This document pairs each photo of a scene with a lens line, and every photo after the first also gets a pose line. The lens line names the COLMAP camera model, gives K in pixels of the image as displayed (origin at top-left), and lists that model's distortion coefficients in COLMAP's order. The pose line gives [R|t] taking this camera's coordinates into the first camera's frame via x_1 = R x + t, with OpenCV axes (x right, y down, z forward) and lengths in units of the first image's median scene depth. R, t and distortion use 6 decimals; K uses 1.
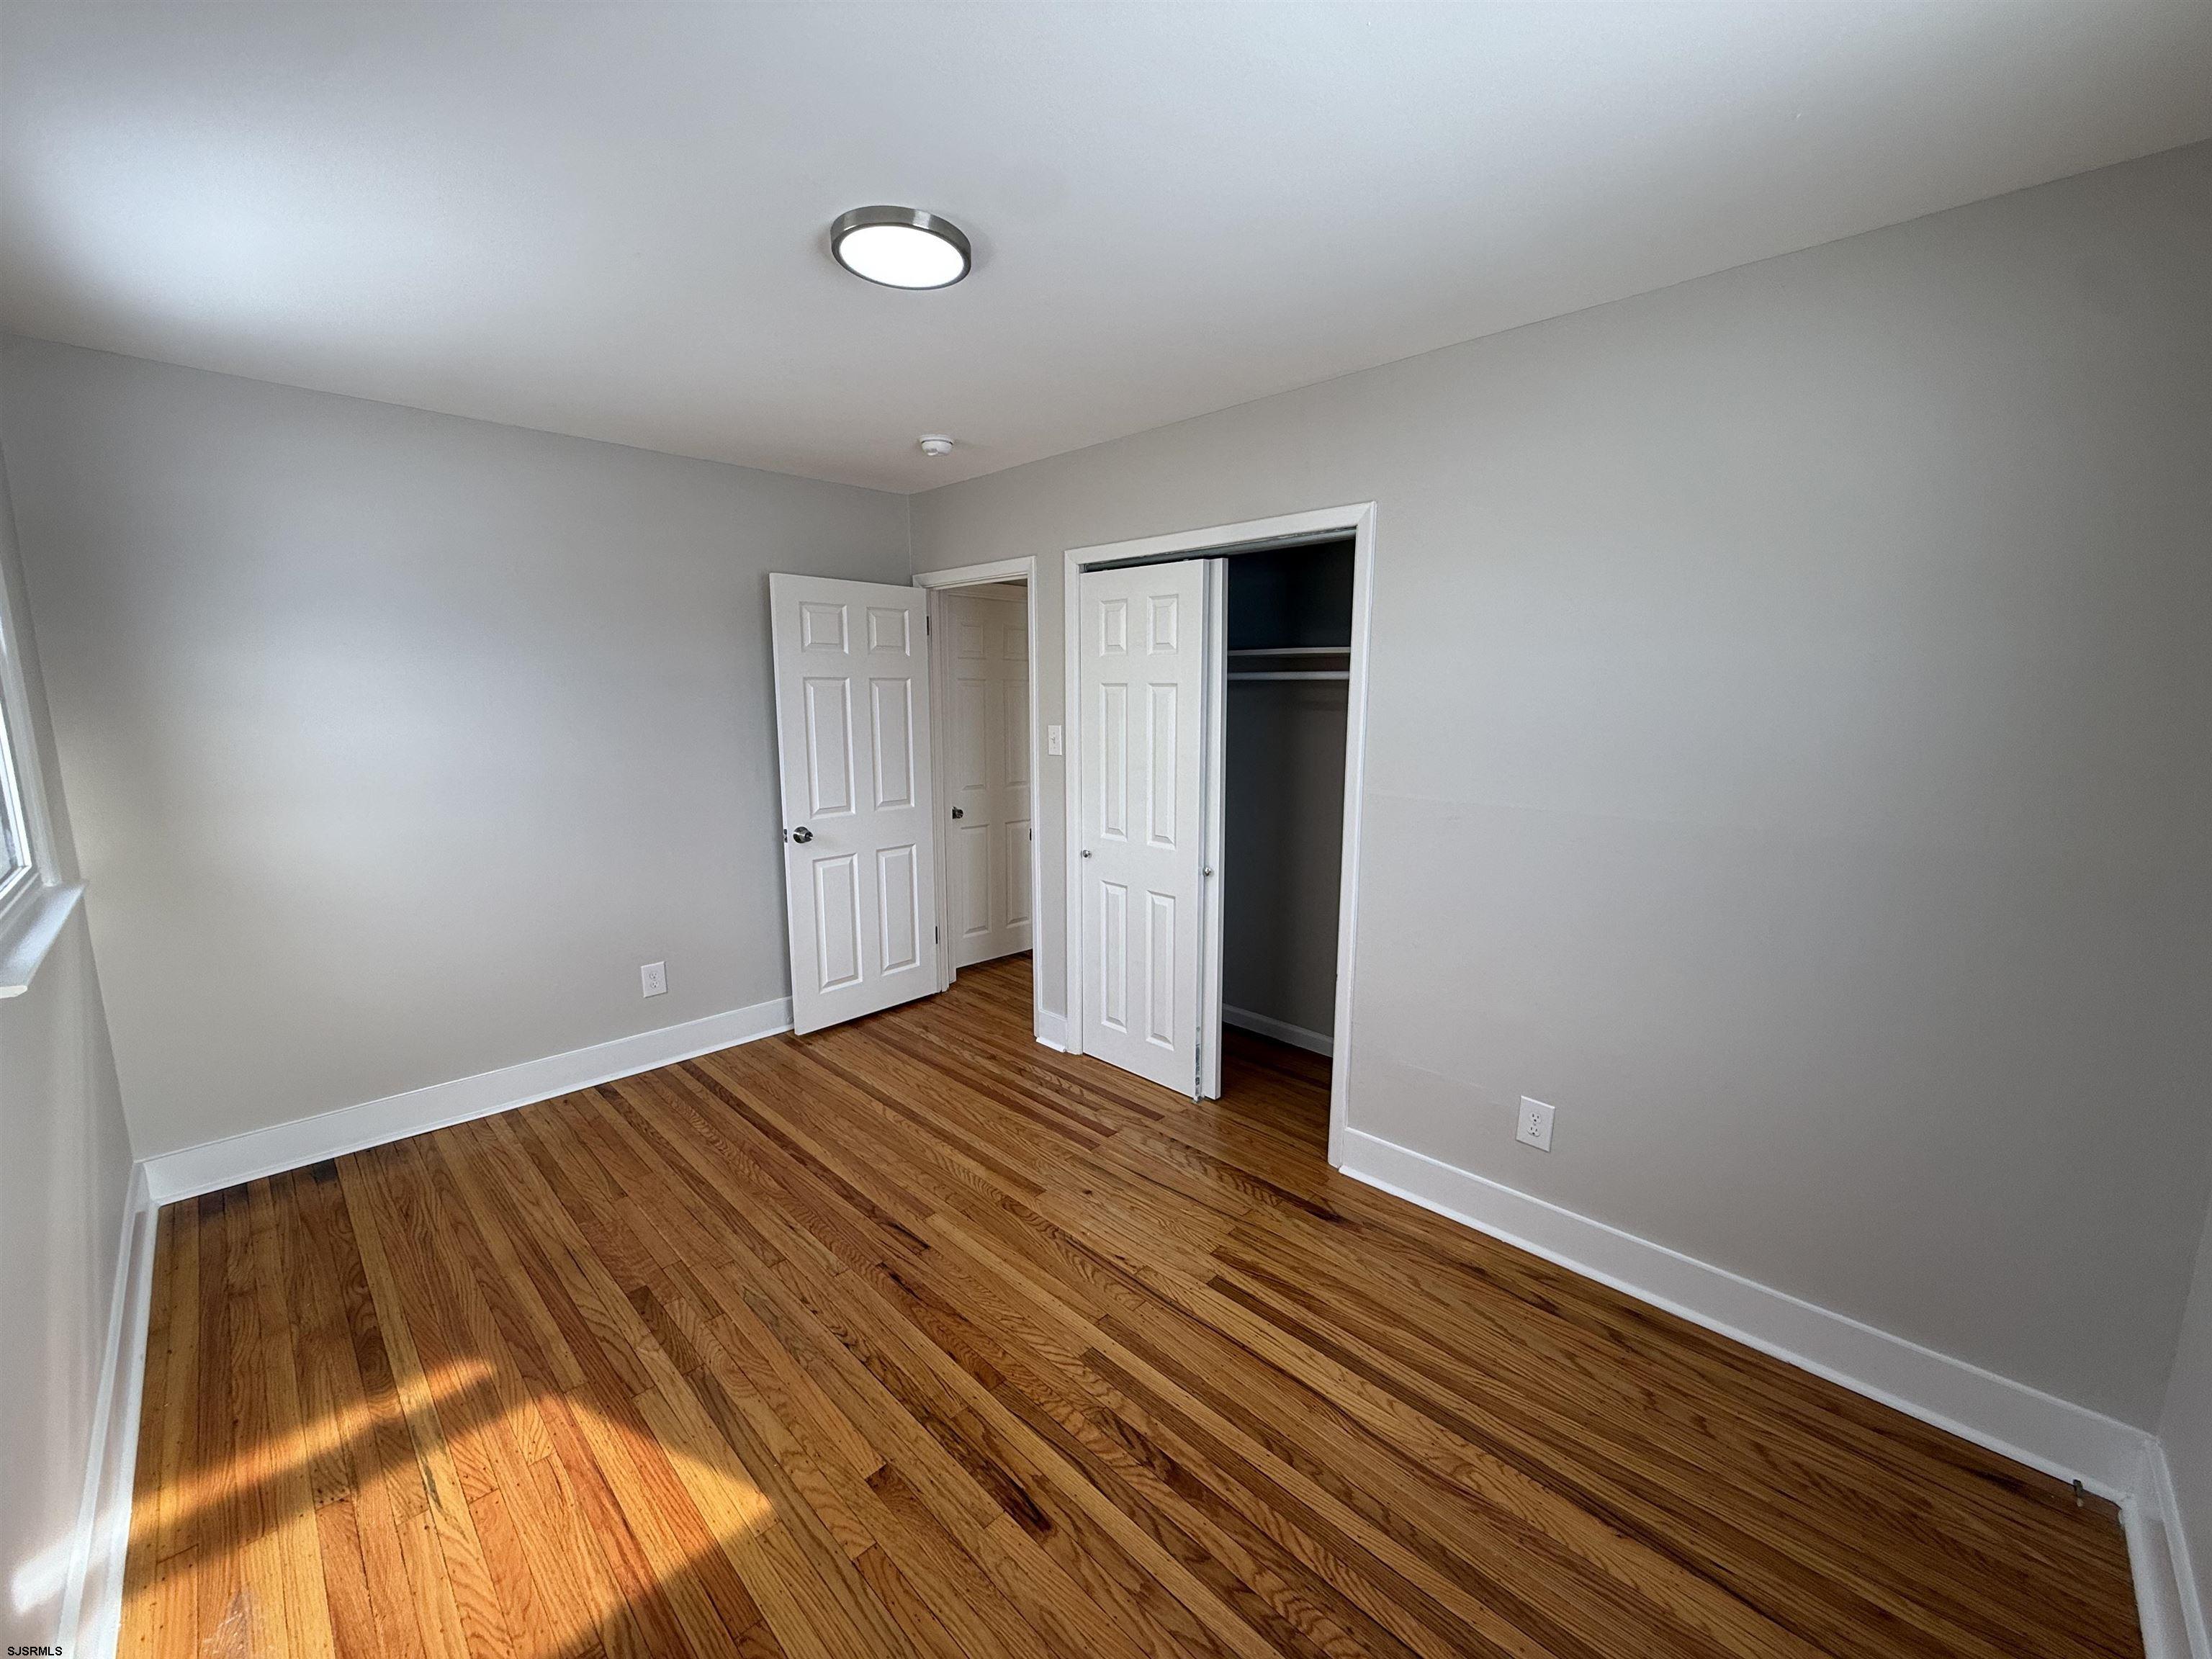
lens RADIAL K [[883.1, 0, 1101.6], [0, 883.1, 827.2], [0, 0, 1]] dist [0.000265, -0.000258]
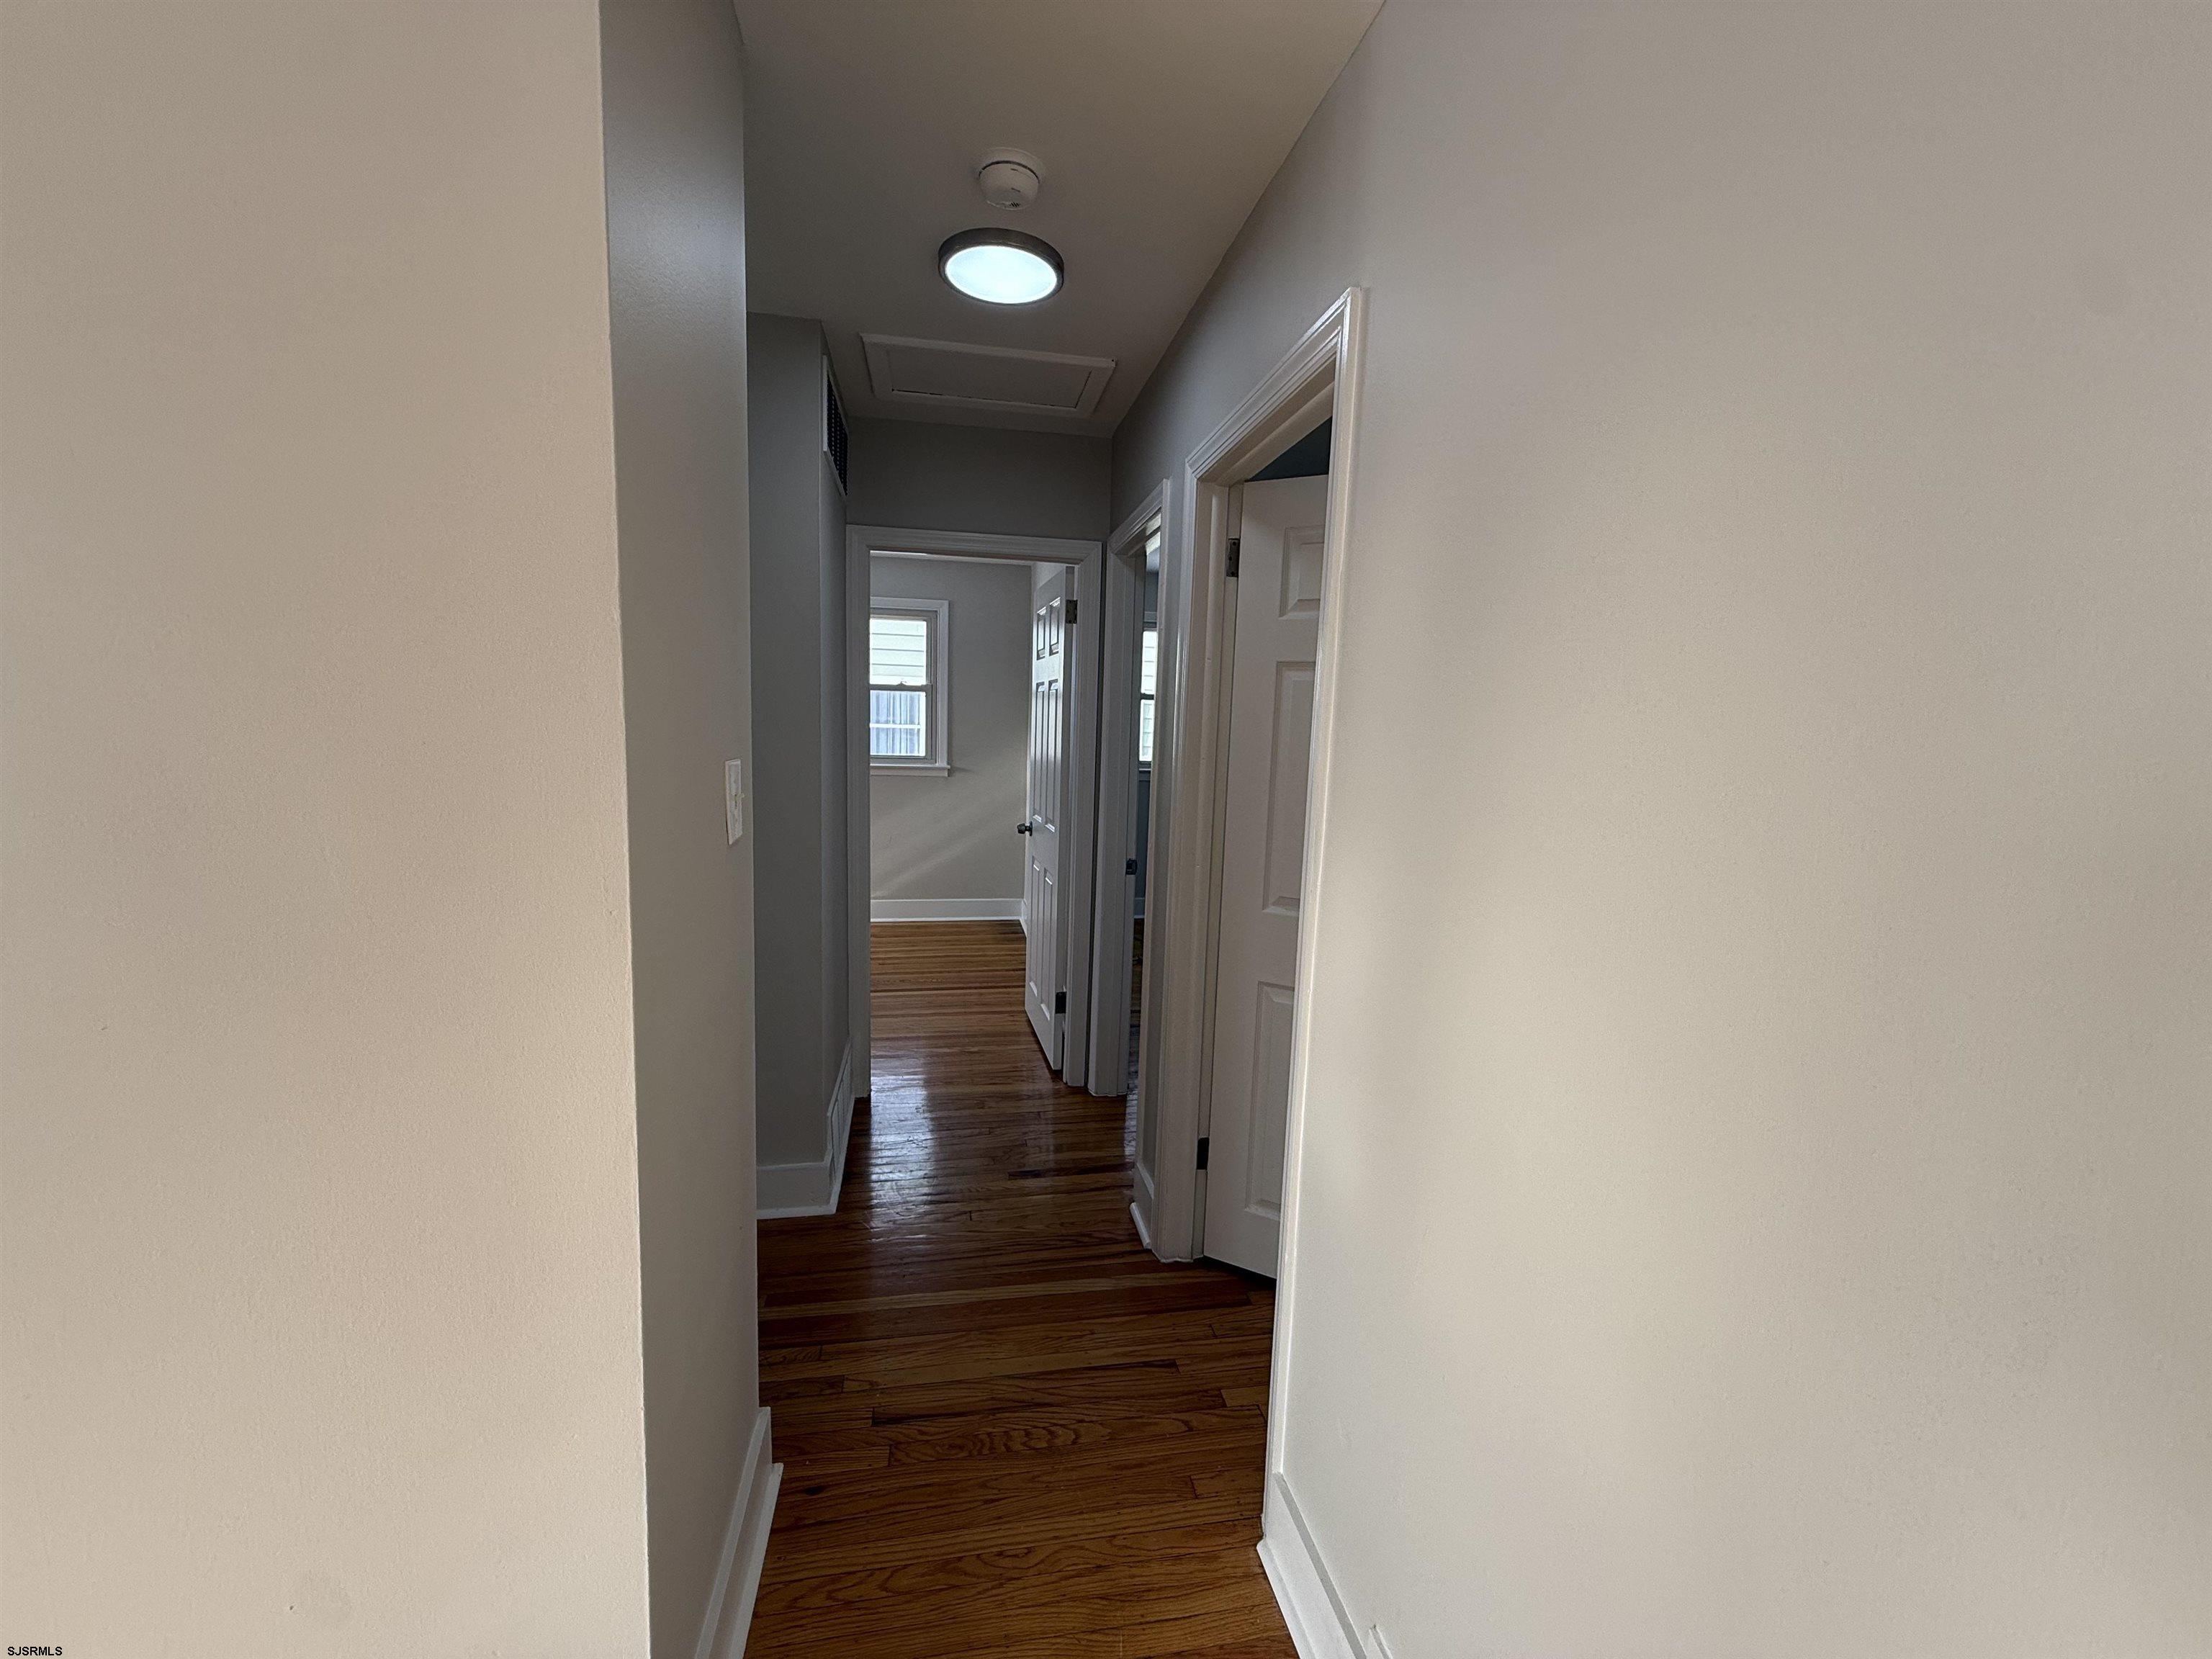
lens RADIAL K [[899.2, 0, 1106.0], [0, 899.2, 829.5], [0, 0, 1]] dist [0.021416, -0.000092]
pose [[-0.573292, 0.084221, -0.815011, 0.788665], [-0.160155, 0.963997, 0.212273, -0.373702], [0.803546, 0.252223, -0.539163, 2.573618]]
